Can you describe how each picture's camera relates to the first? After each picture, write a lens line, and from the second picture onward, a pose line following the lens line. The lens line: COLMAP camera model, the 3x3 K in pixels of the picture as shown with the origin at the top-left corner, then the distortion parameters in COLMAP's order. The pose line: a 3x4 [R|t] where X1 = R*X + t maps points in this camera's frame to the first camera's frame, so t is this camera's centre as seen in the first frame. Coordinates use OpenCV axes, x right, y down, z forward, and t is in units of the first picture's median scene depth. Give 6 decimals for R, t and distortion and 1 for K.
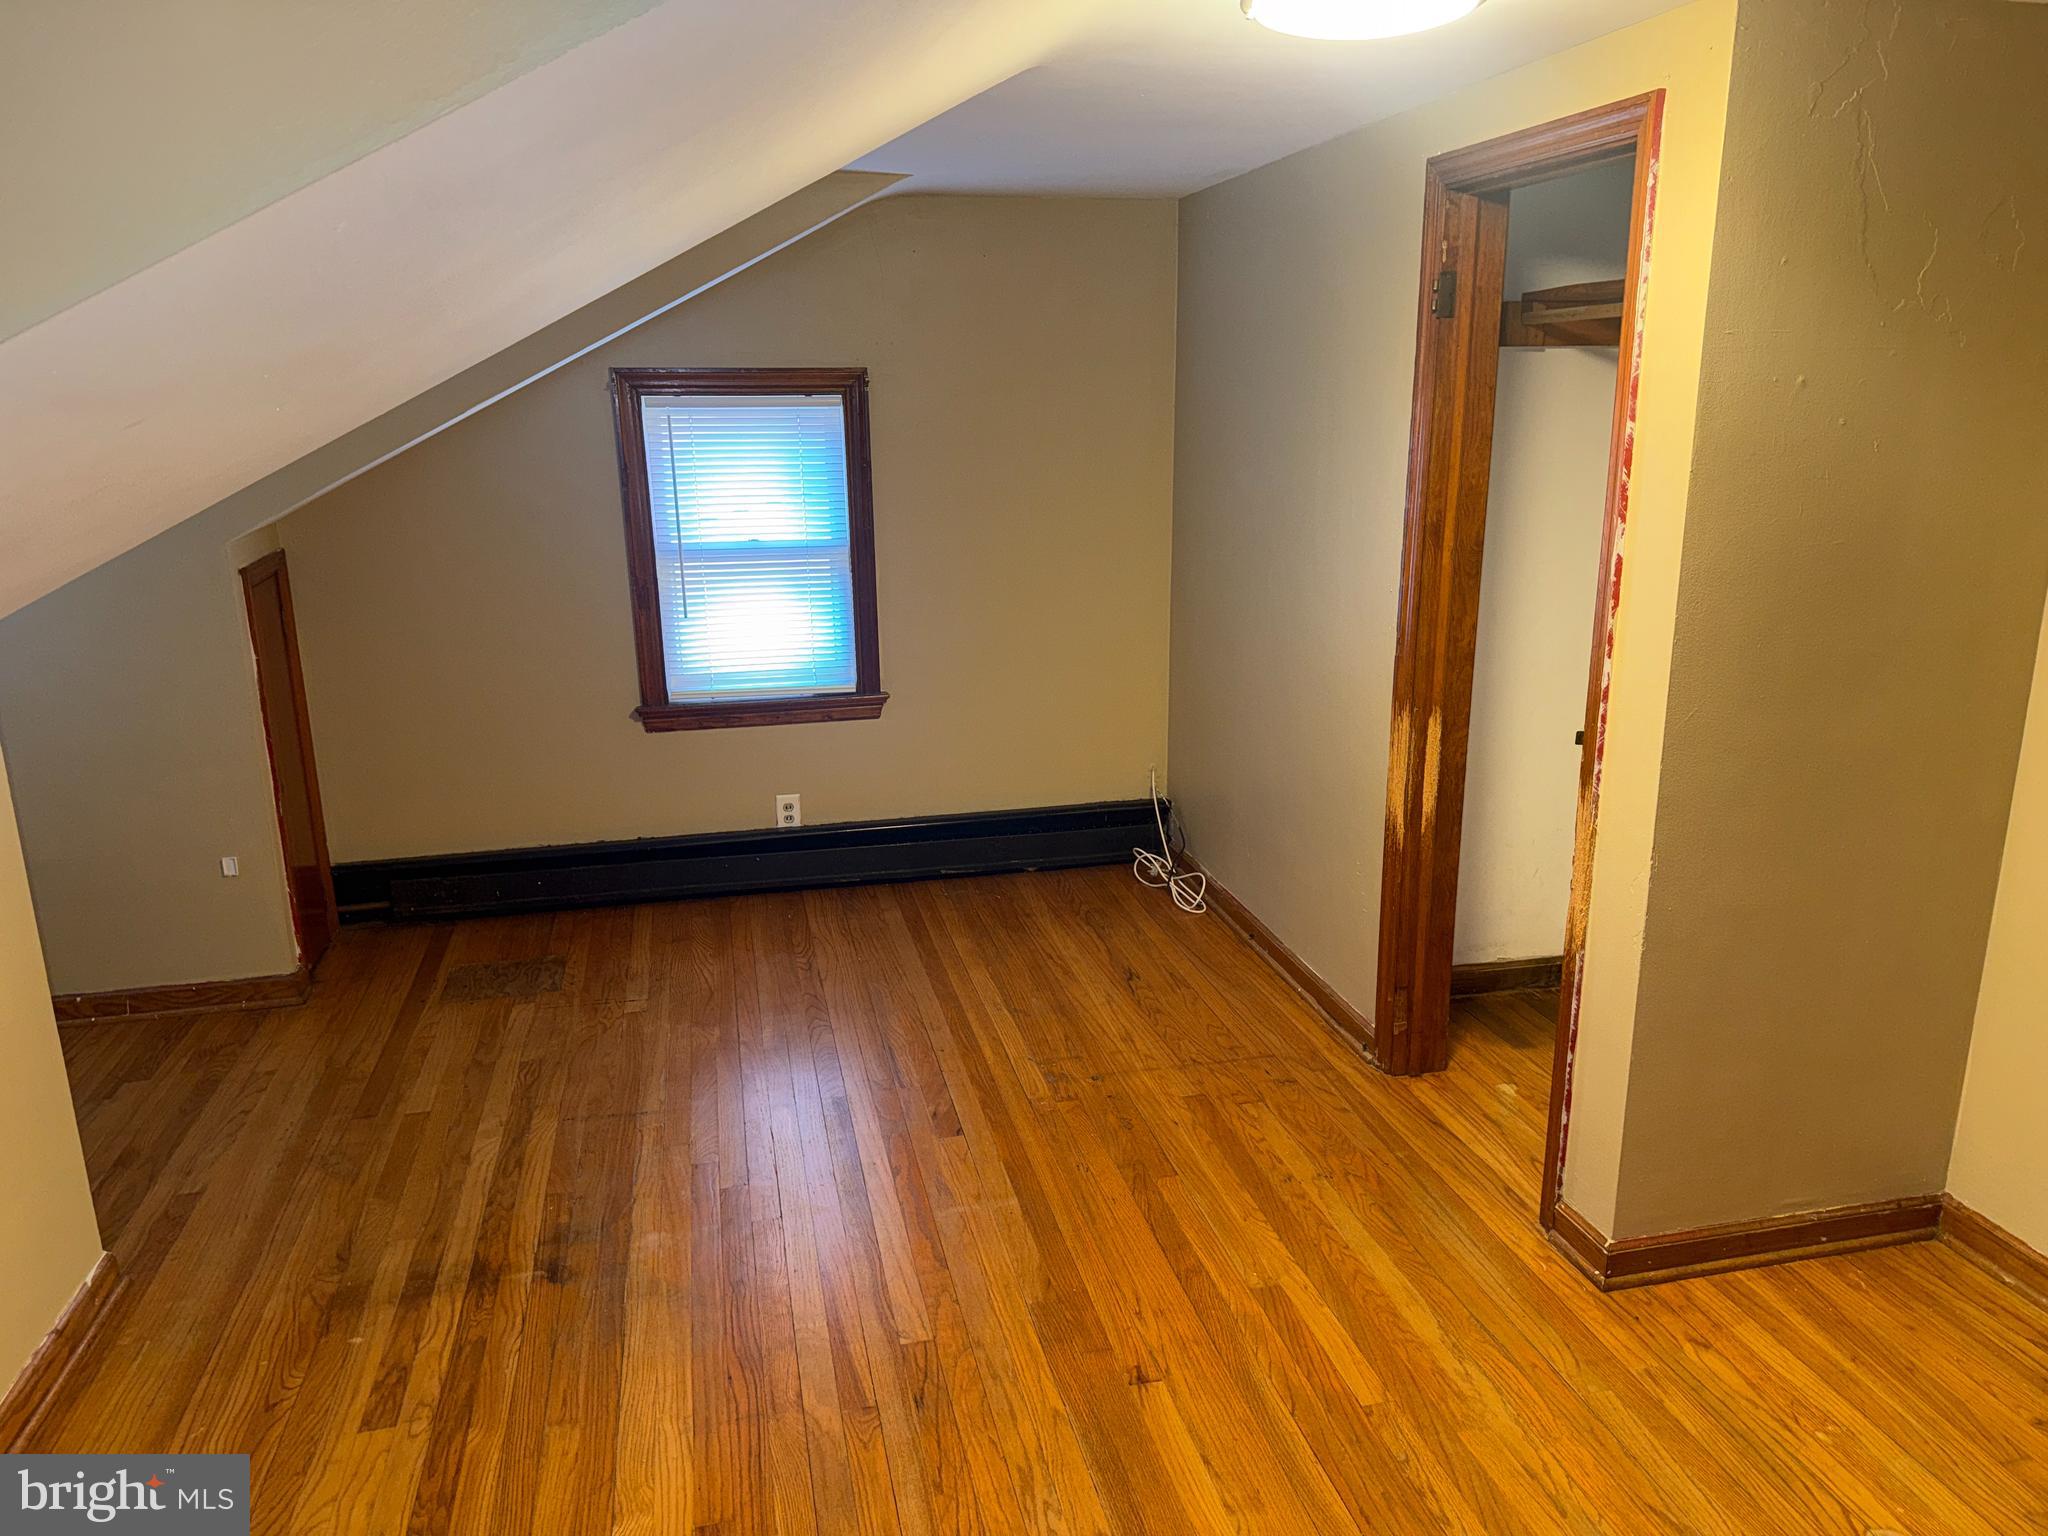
lens RADIAL K [[1454.9, 0, 1016.8], [0, 1454.9, 718.9], [0, 0, 1]] dist [0.091243, -0.096430]
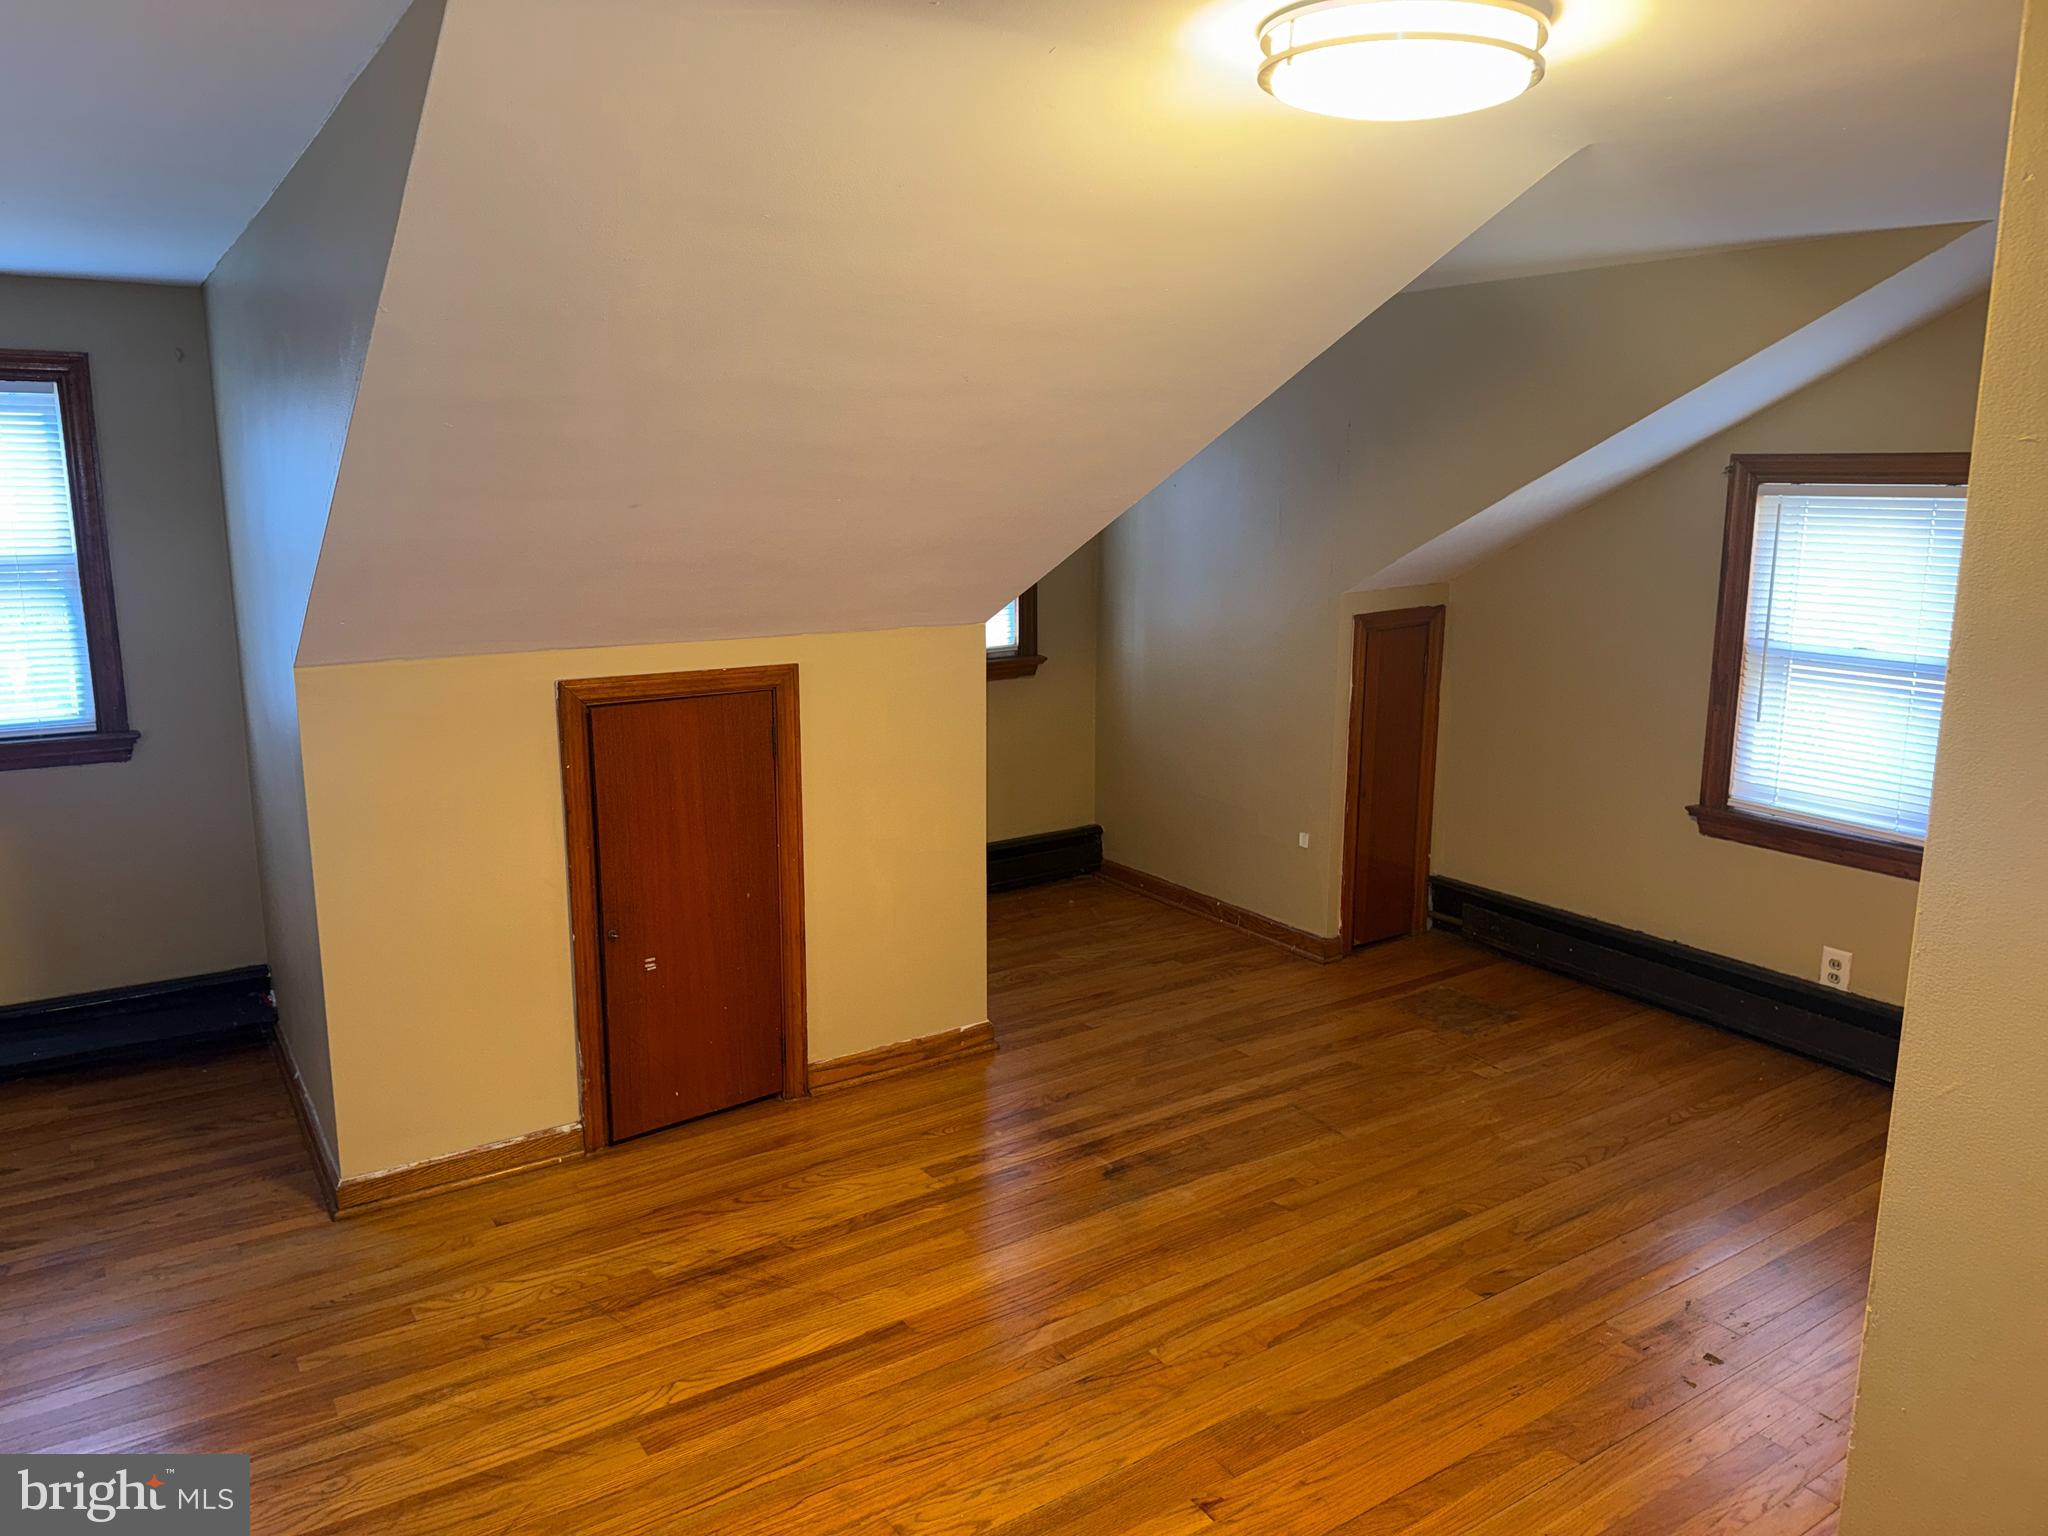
lens RADIAL K [[1454.9, 0, 1016.8], [0, 1454.9, 718.9], [0, 0, 1]] dist [0.091243, -0.096430]
pose [[0.355430, 0.169108, -0.919278, 0.619366], [-0.209442, 0.972898, 0.097993, -0.087331], [0.910935, 0.157706, 0.381216, 0.326377]]
